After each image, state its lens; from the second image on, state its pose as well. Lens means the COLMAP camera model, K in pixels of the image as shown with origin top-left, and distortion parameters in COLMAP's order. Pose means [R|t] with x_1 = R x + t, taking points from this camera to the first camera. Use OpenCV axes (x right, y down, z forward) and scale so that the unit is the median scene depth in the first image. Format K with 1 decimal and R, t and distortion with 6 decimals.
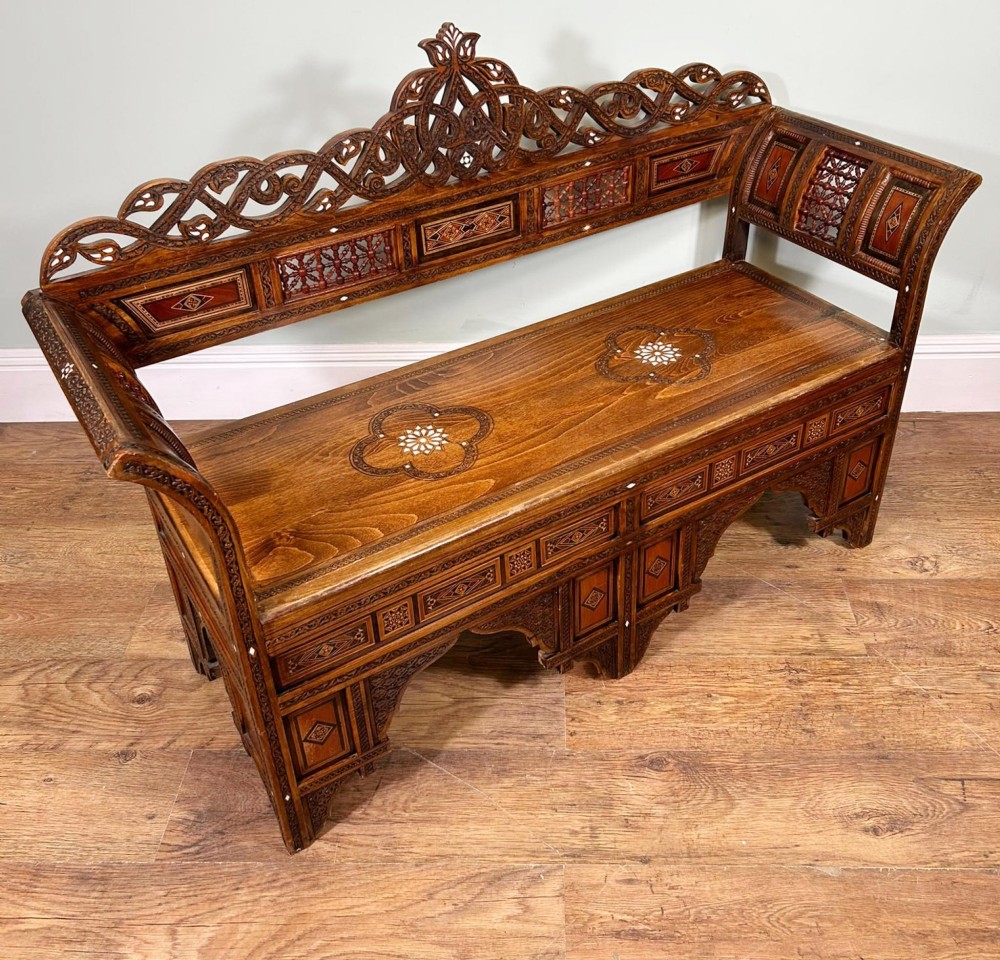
lens RADIAL K [[1004.9, 0, 514.1], [0, 1004.9, 417.0], [0, 0, 1]] dist [0.165977, -0.477743]
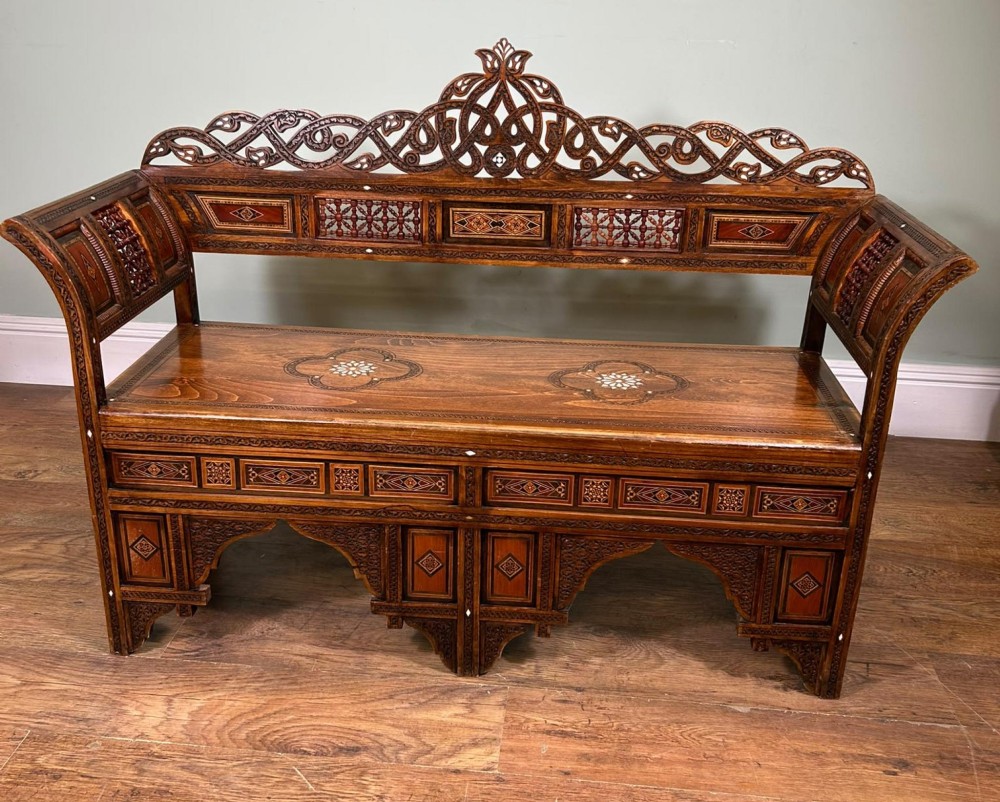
lens RADIAL K [[999.7, 0, 500.0], [0, 999.7, 401.0], [0, 0, 1]] dist [0.141303, -0.380234]
pose [[0.803801, 0.268852, -0.530681, 0.637717], [-0.368702, 0.925206, -0.089733, 0.095158], [0.466864, 0.267791, 0.842808, 0.141938]]
